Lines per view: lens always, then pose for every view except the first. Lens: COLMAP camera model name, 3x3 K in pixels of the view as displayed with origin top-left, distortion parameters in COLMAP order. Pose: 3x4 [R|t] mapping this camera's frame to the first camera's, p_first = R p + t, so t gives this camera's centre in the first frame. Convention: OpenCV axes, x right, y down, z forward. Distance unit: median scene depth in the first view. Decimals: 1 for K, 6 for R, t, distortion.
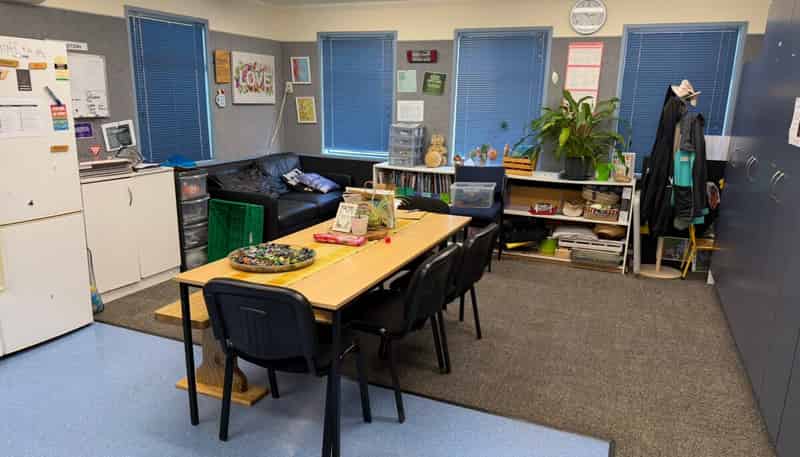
lens RADIAL K [[560.5, 0, 400.0], [0, 560.5, 228.5], [0, 0, 1]] dist [0.048200, -0.053914]
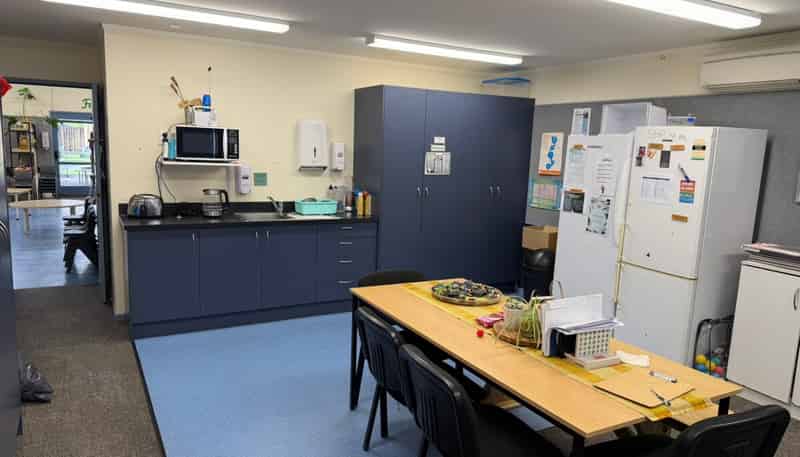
lens RADIAL K [[560.5, 0, 400.0], [0, 560.5, 228.5], [0, 0, 1]] dist [0.048200, -0.053914]
pose [[-0.599151, 0.074045, -0.797205, 0.663839], [-0.238097, 0.934188, 0.265713, -0.299189], [0.764413, 0.349014, -0.542090, 1.233601]]
